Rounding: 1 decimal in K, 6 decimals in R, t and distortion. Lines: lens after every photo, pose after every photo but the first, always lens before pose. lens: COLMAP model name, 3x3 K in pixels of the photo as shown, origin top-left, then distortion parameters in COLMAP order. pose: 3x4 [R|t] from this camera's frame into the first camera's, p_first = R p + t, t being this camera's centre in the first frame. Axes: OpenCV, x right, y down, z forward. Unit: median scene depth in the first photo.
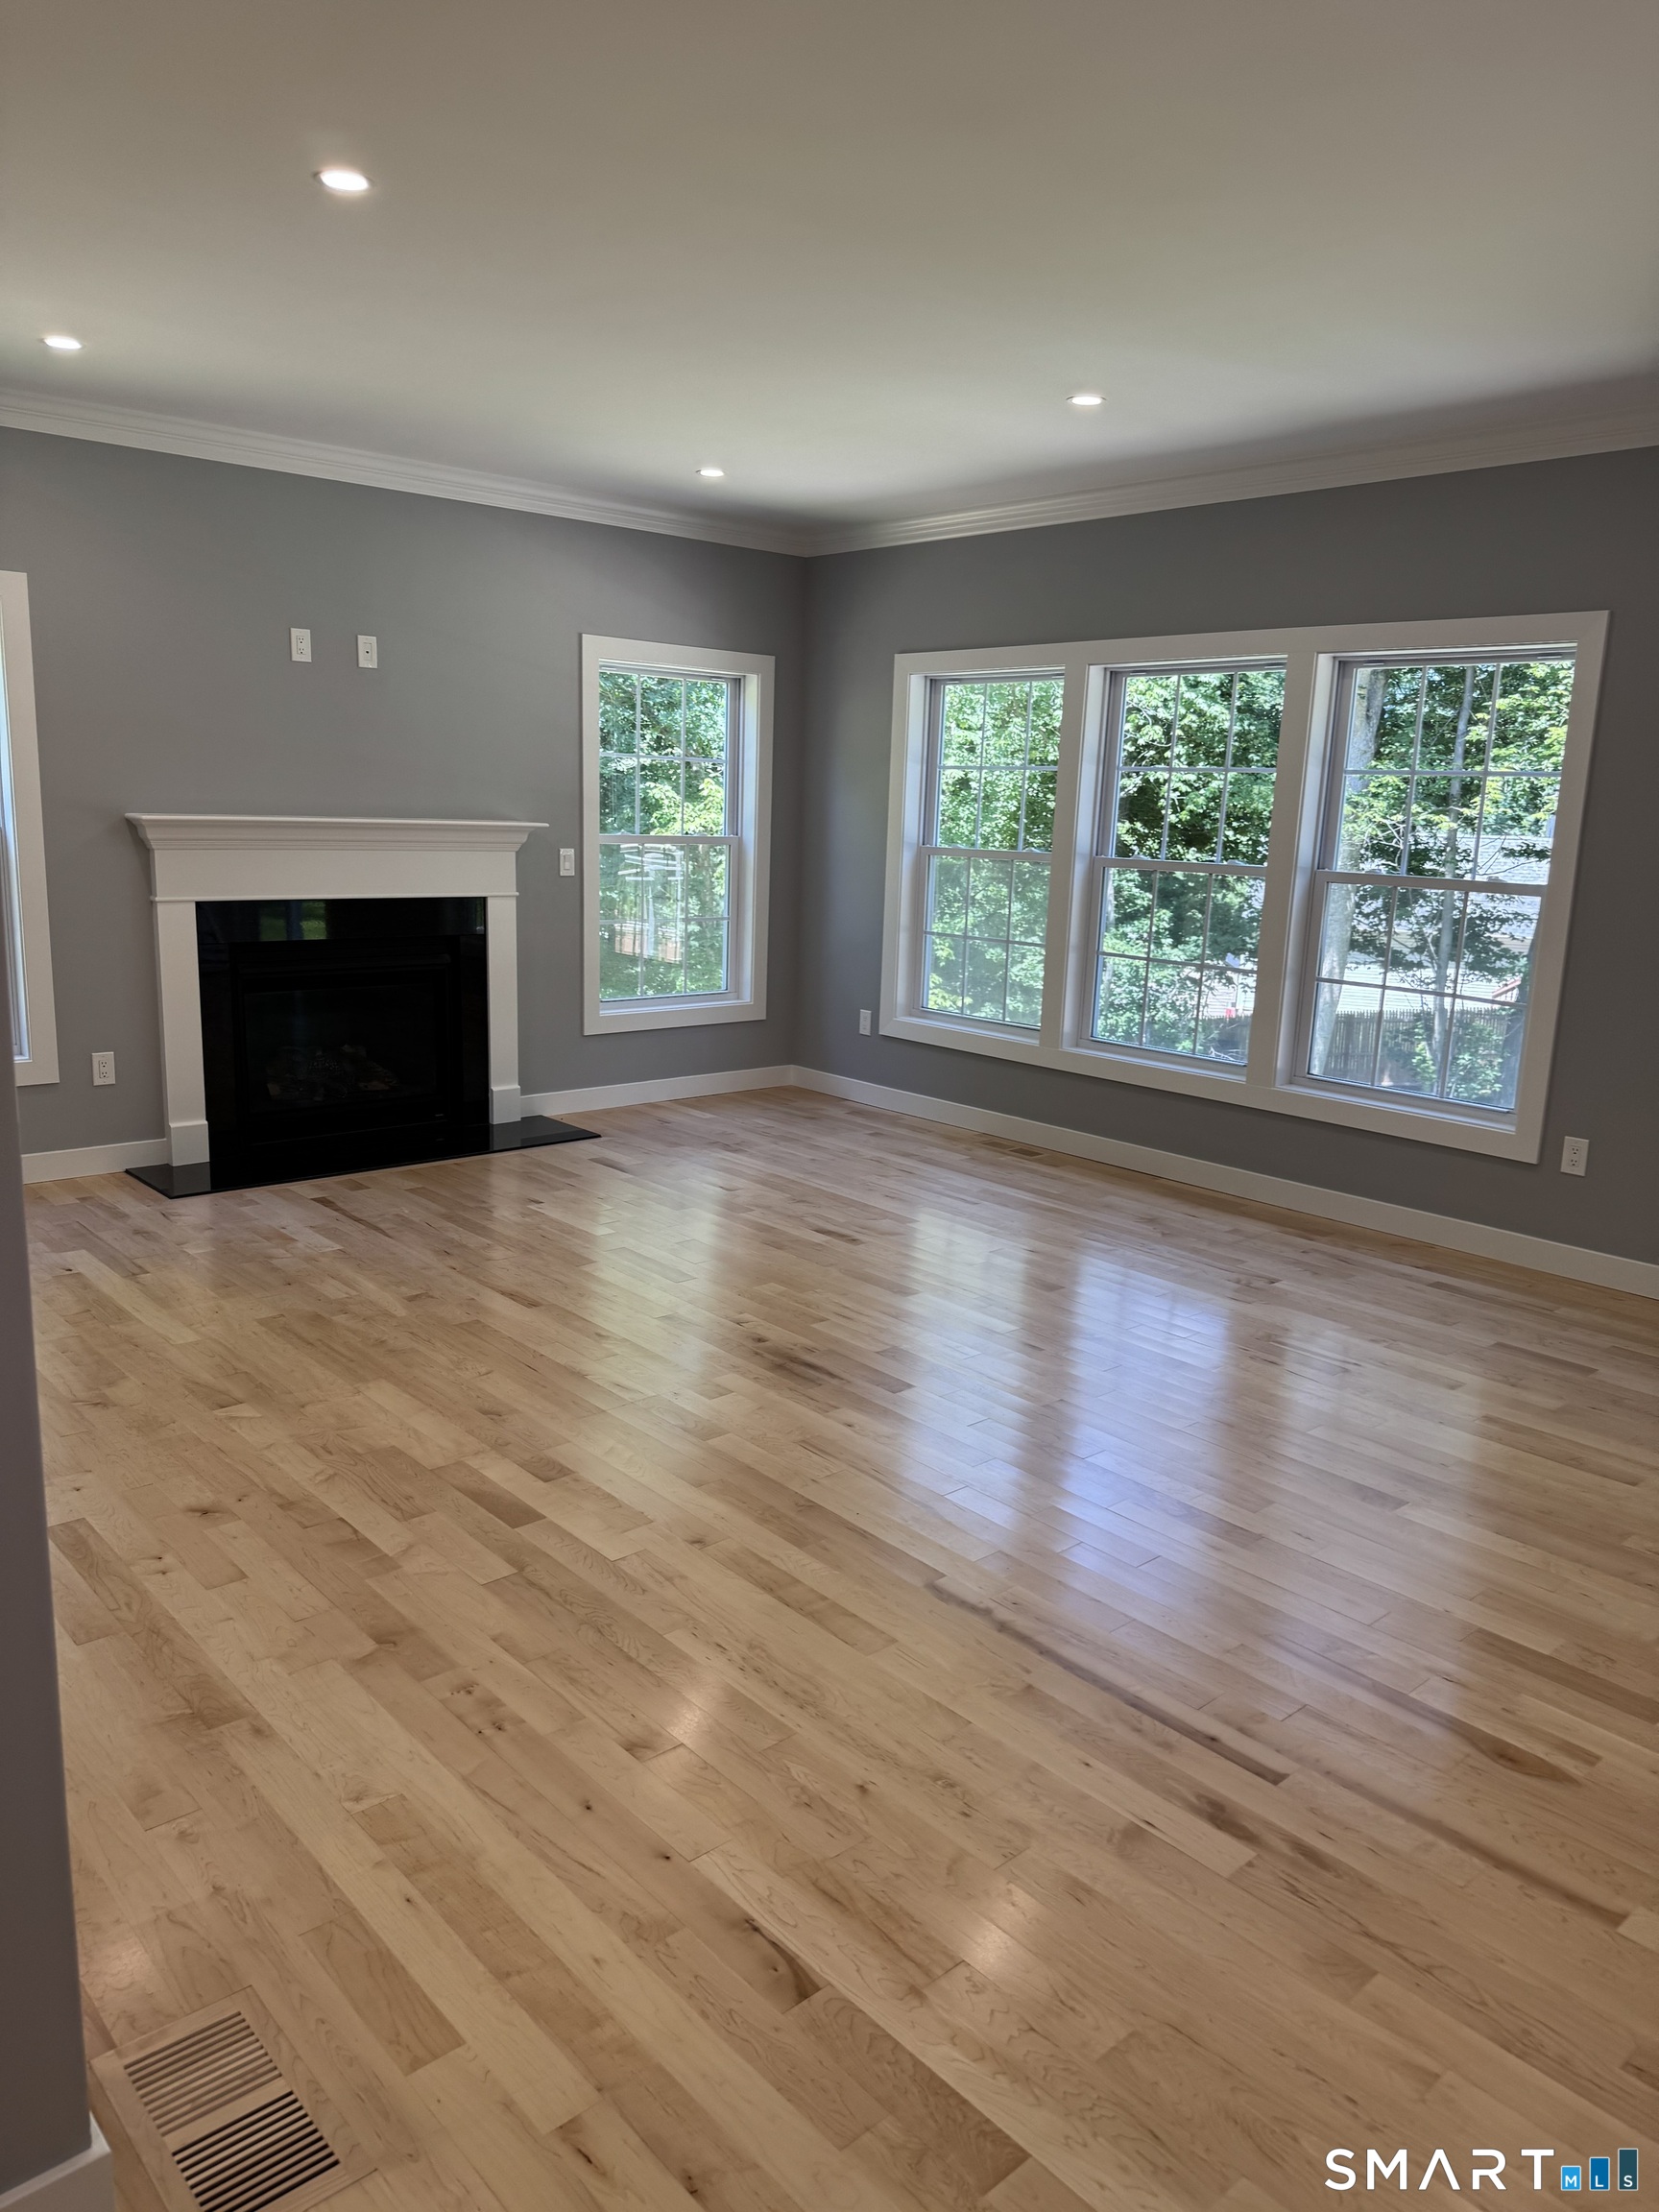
lens RADIAL K [[1580.3, 0, 809.6], [0, 1580.3, 1092.8], [0, 0, 1]] dist [0.060986, -0.055259]
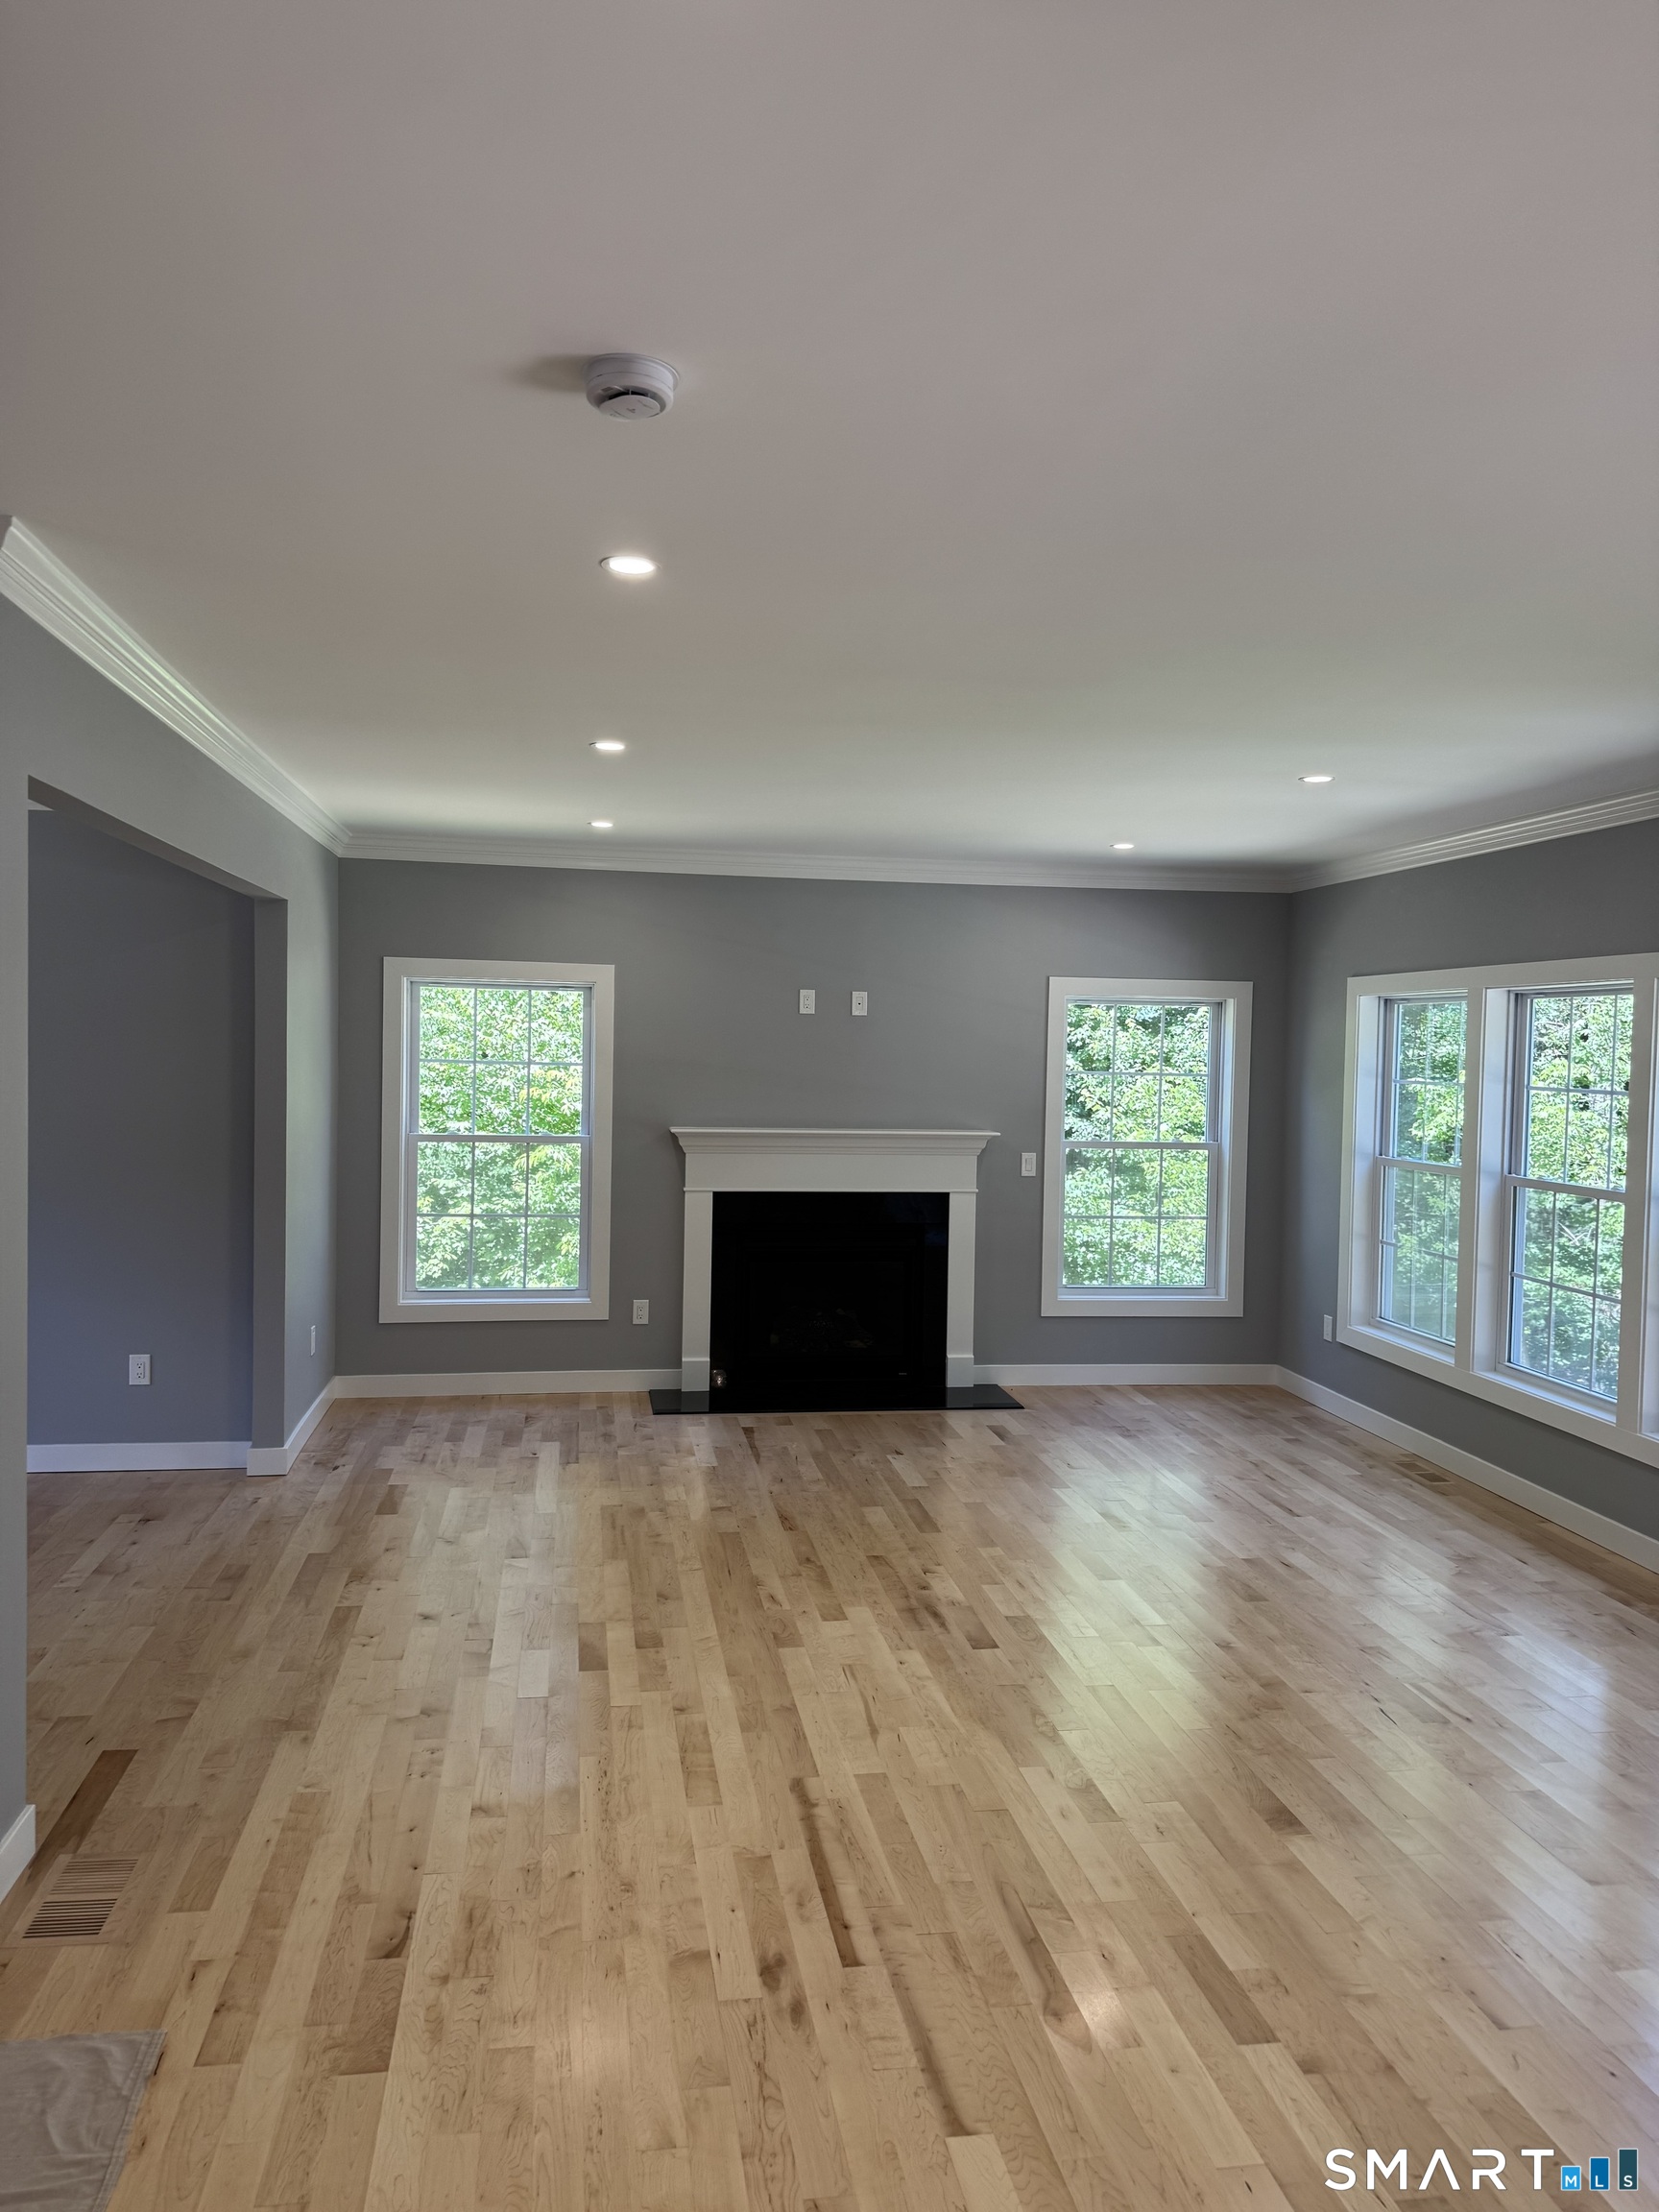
lens RADIAL K [[1580.3, 0, 809.5], [0, 1580.3, 1096.2], [0, 0, 1]] dist [0.060986, -0.055259]
pose [[0.837195, 0.003690, -0.546892, 0.435774], [-0.094651, 0.985865, -0.138242, -0.025281], [0.538651, 0.167499, 0.825711, -0.065199]]
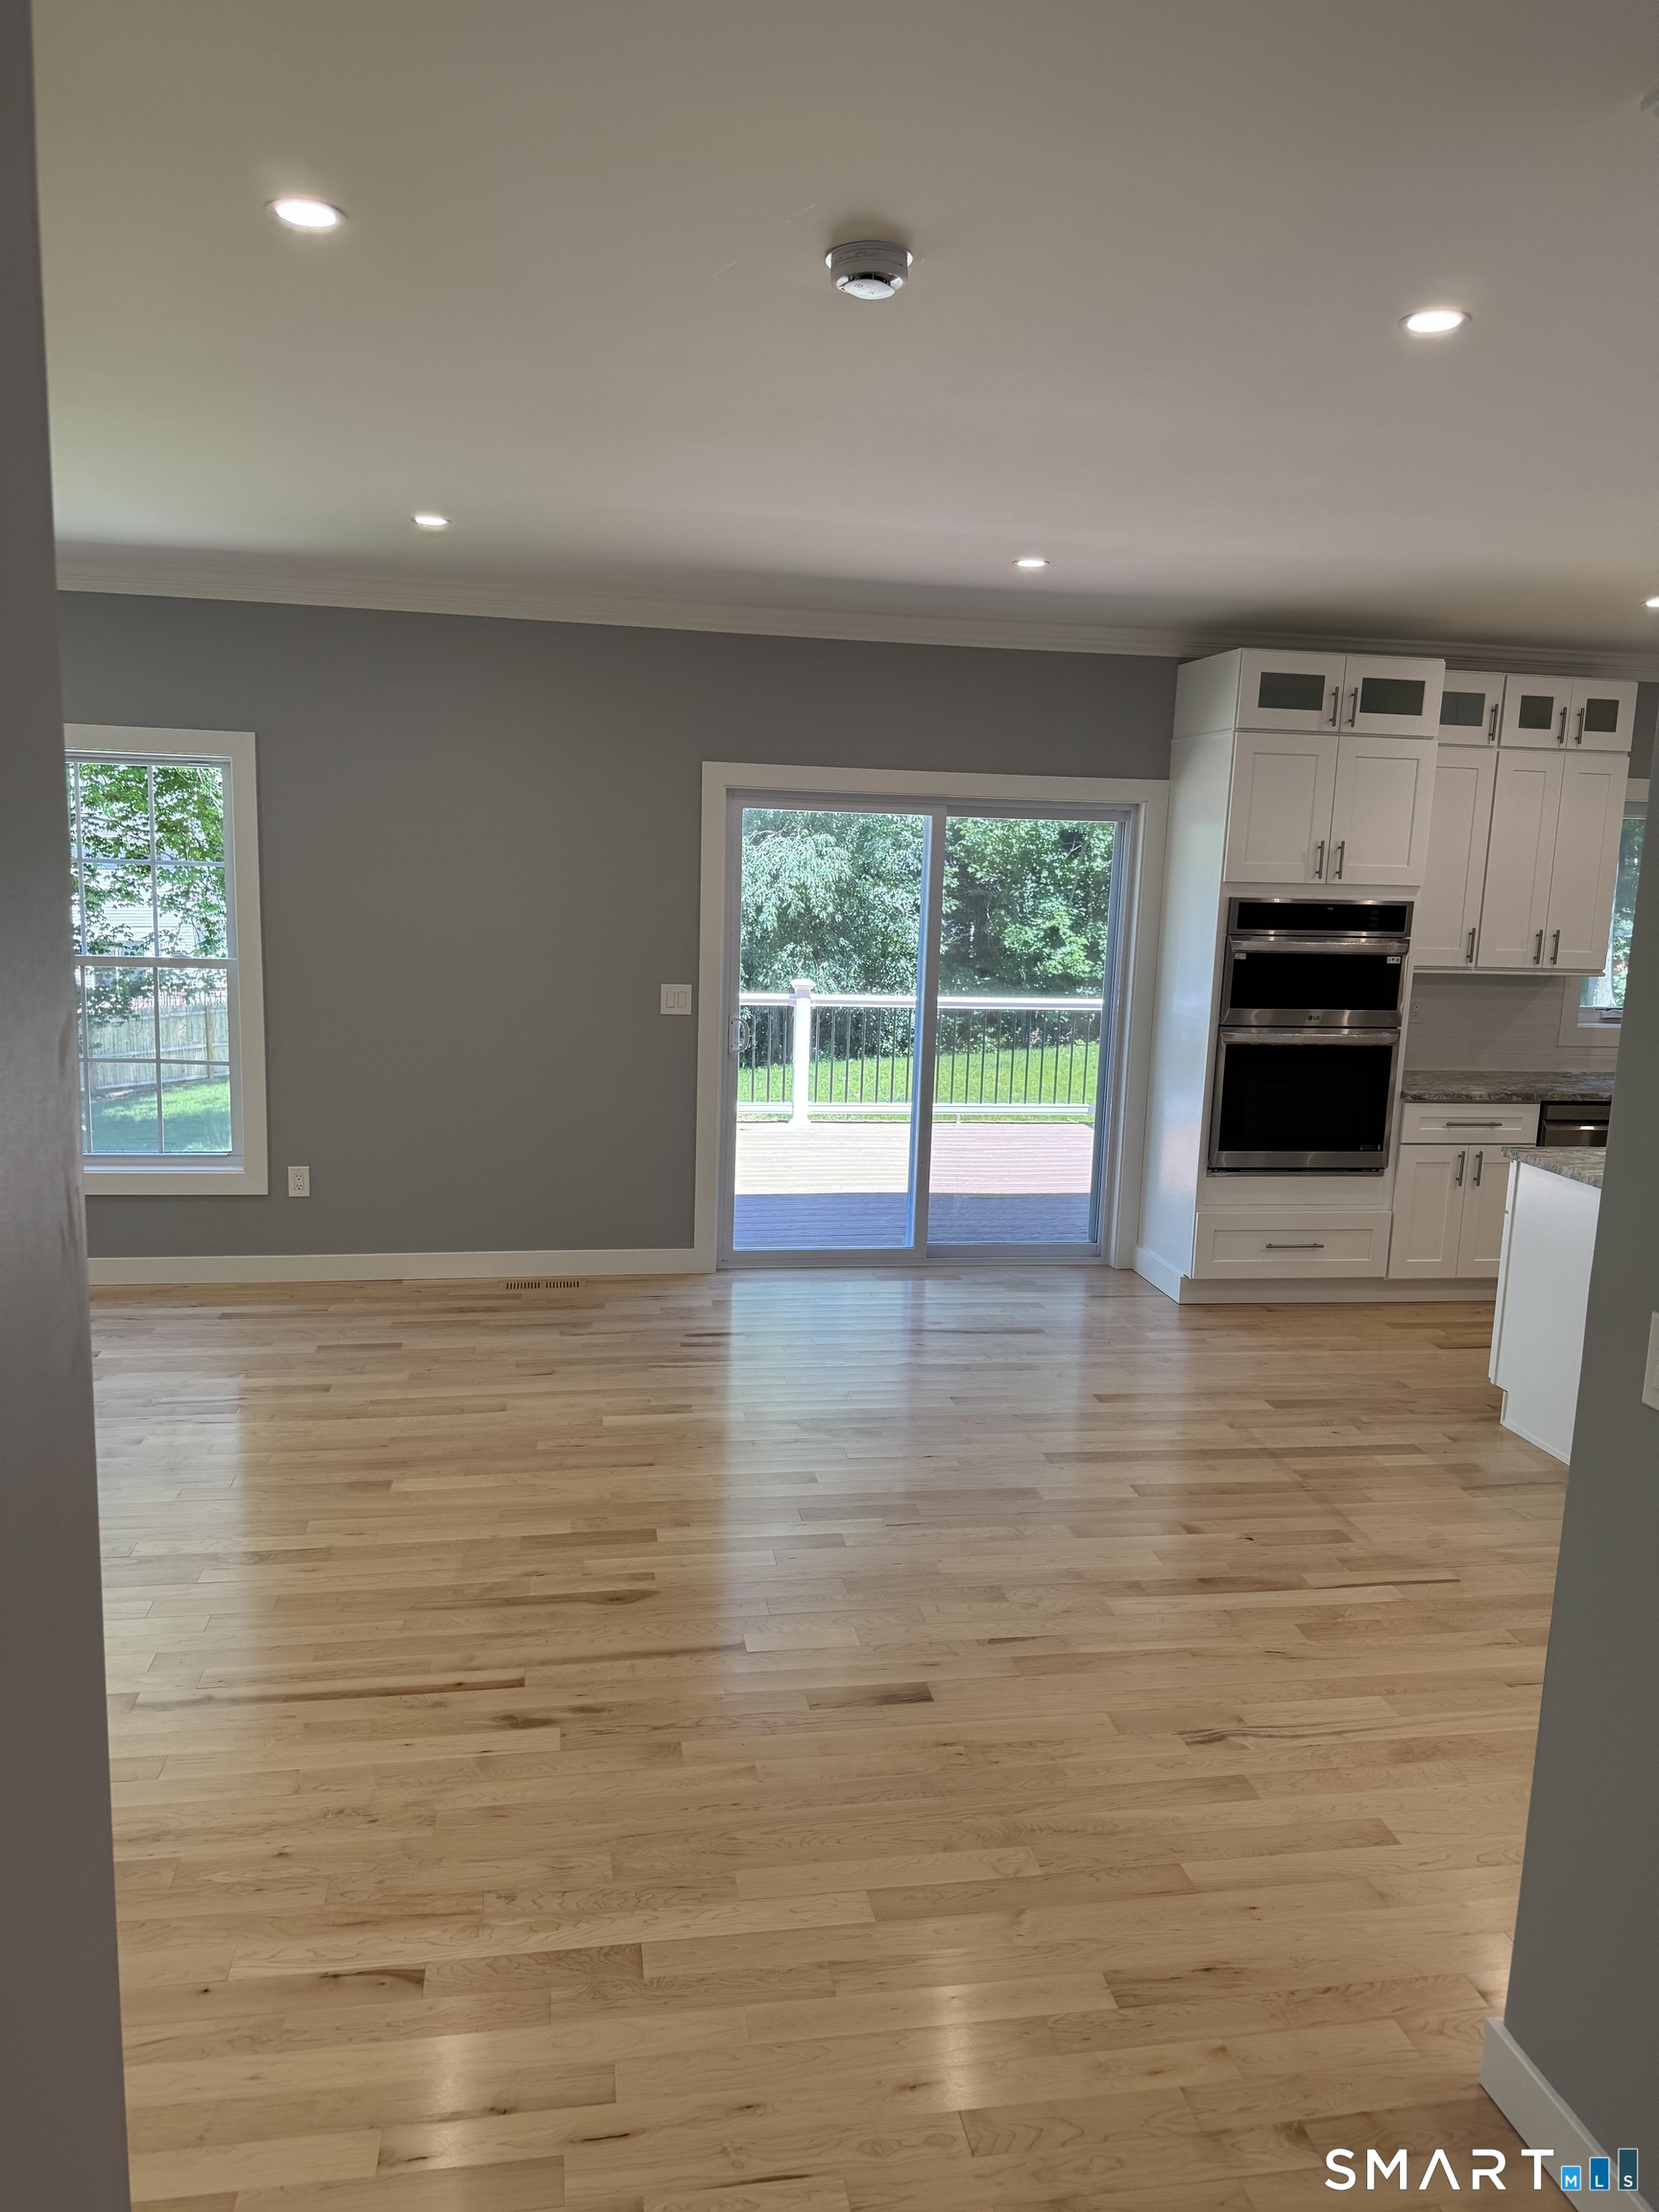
lens RADIAL K [[1580.3, 0, 820.1], [0, 1580.3, 1104.0], [0, 0, 1]] dist [0.060986, -0.055259]
pose [[0.543325, -0.156268, 0.824851, -0.282062], [0.152281, 0.984569, 0.086220, -0.060281], [-0.825596, 0.078764, 0.558737, 0.001252]]
